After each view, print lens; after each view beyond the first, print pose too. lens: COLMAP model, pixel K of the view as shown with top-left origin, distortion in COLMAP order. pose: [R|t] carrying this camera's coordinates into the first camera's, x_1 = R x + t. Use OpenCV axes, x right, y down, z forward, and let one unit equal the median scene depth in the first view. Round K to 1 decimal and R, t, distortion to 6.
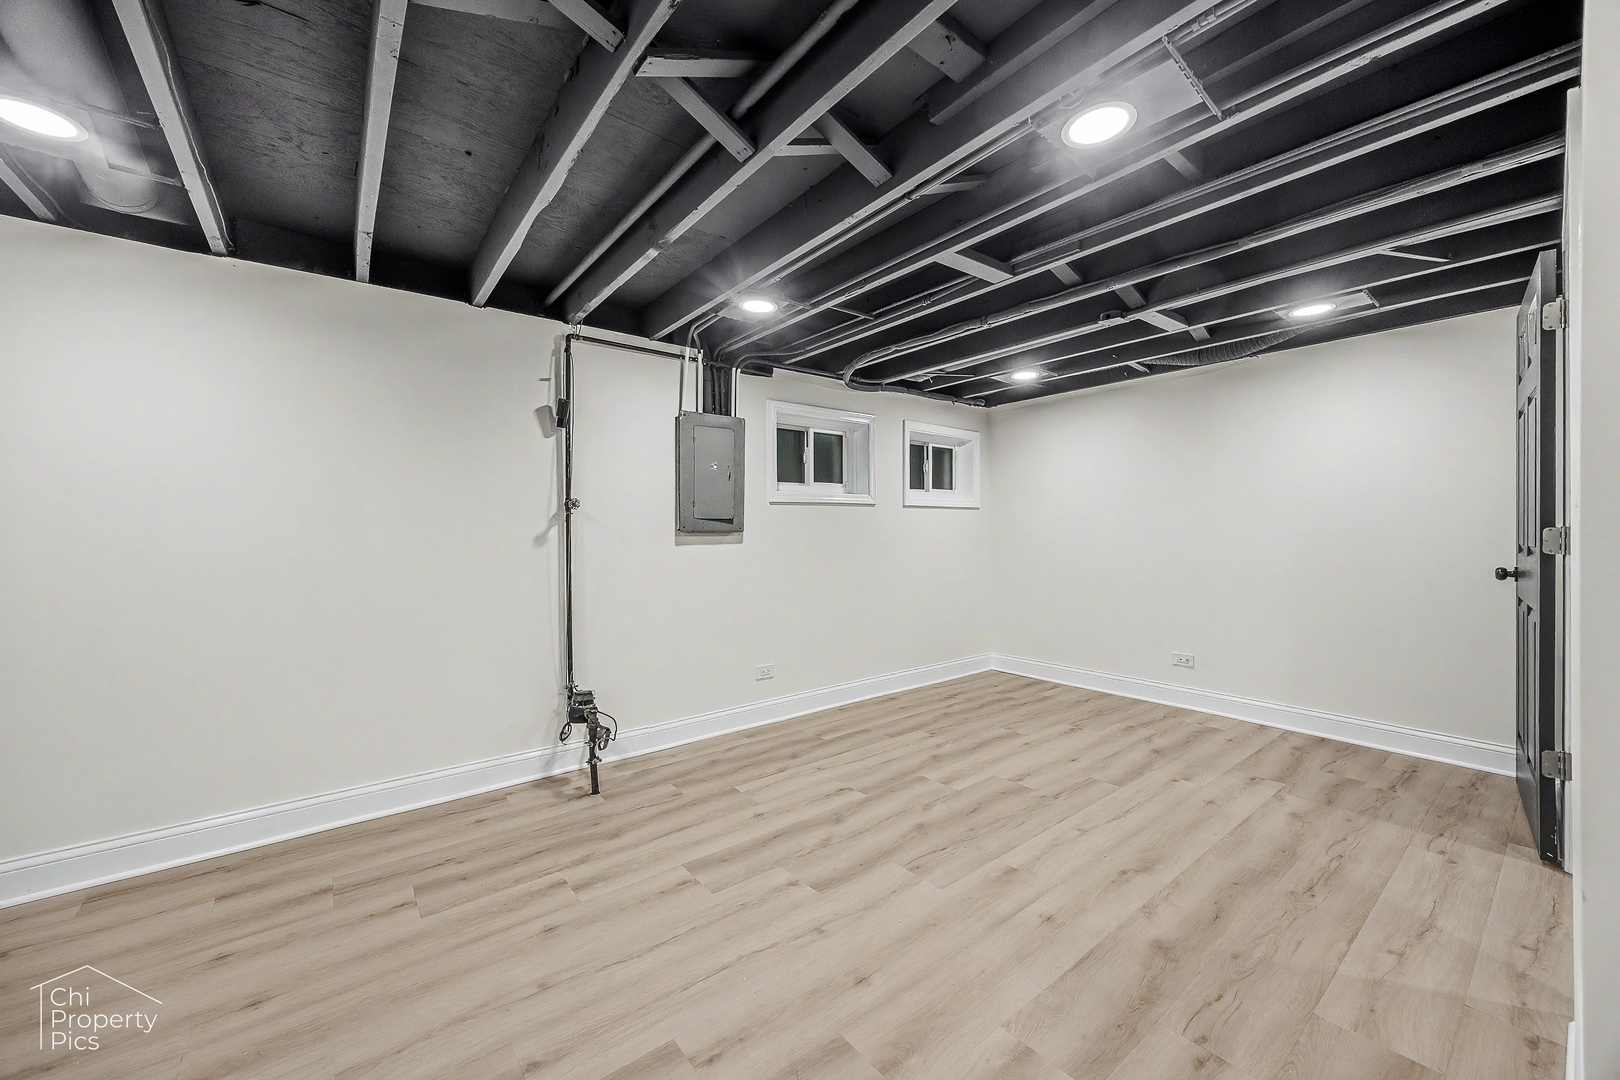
lens RADIAL K [[621.5, 0, 816.2], [0, 621.5, 538.0], [0, 0, 1]] dist [-0.003668, 0.000599]
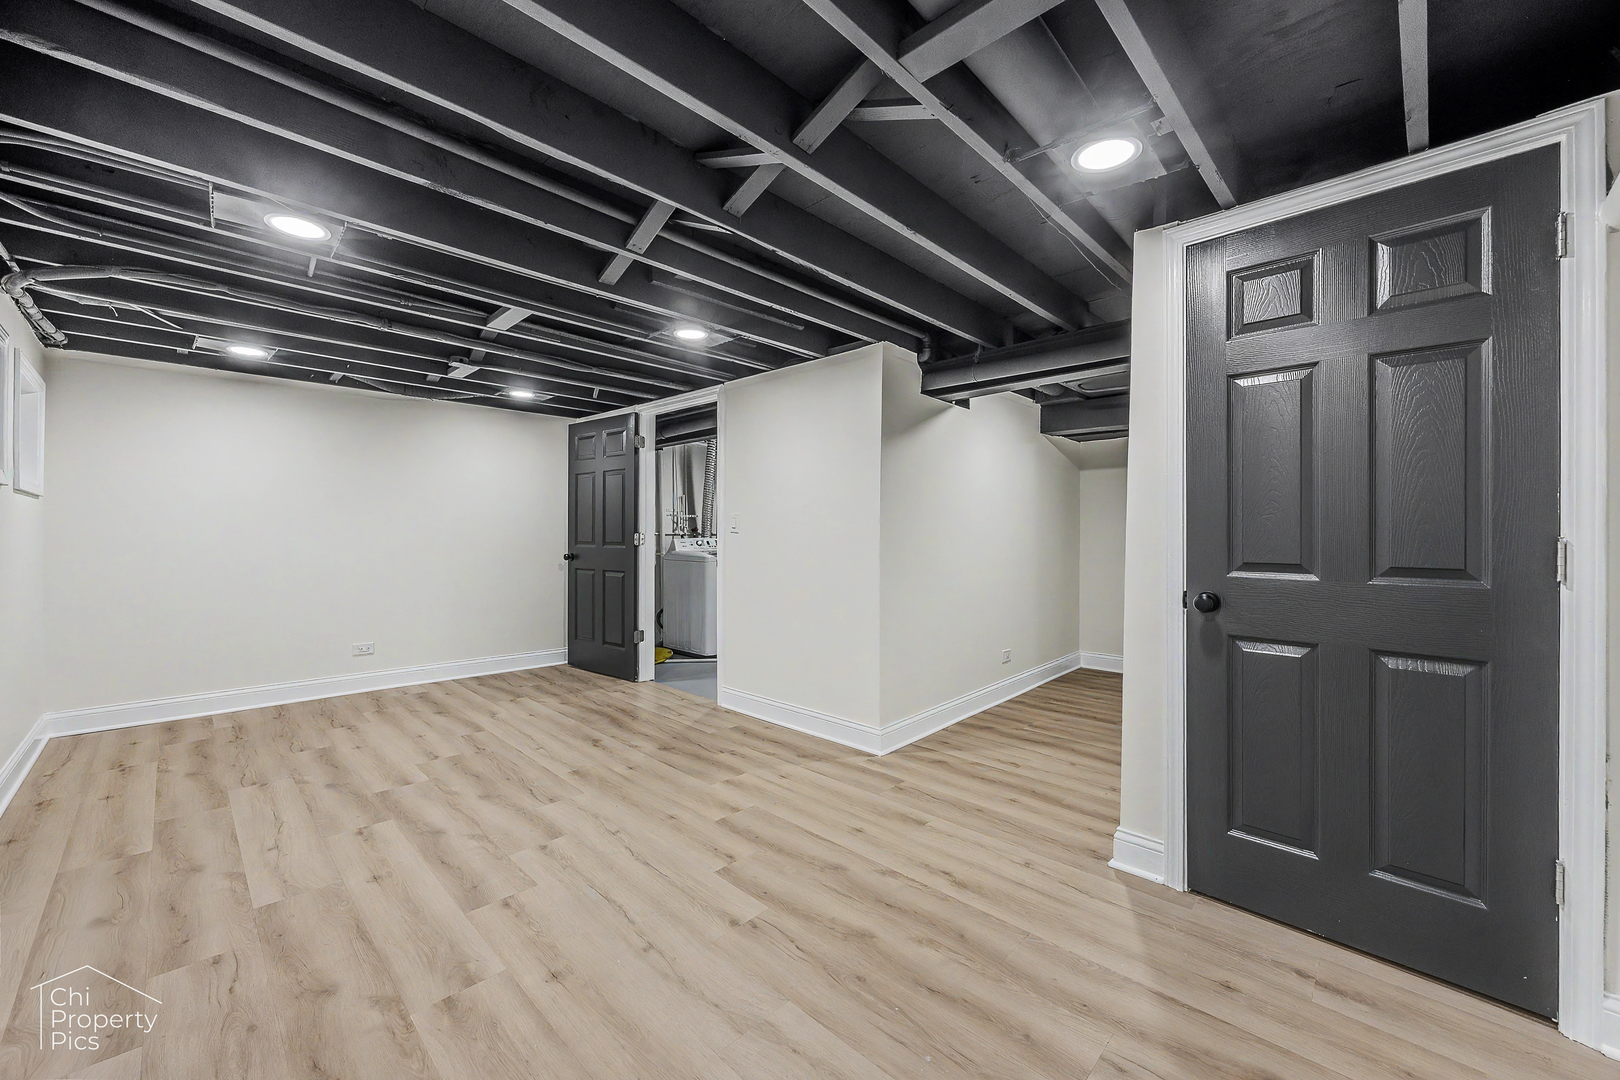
lens RADIAL K [[621.5, 0, 815.0], [0, 621.5, 538.2], [0, 0, 1]] dist [-0.003668, 0.000599]
pose [[-0.129074, -0.001338, 0.991634, -0.994302], [0.007239, 0.999971, 0.002291, 0.000025], [-0.991609, 0.007474, -0.129060, 0.538719]]
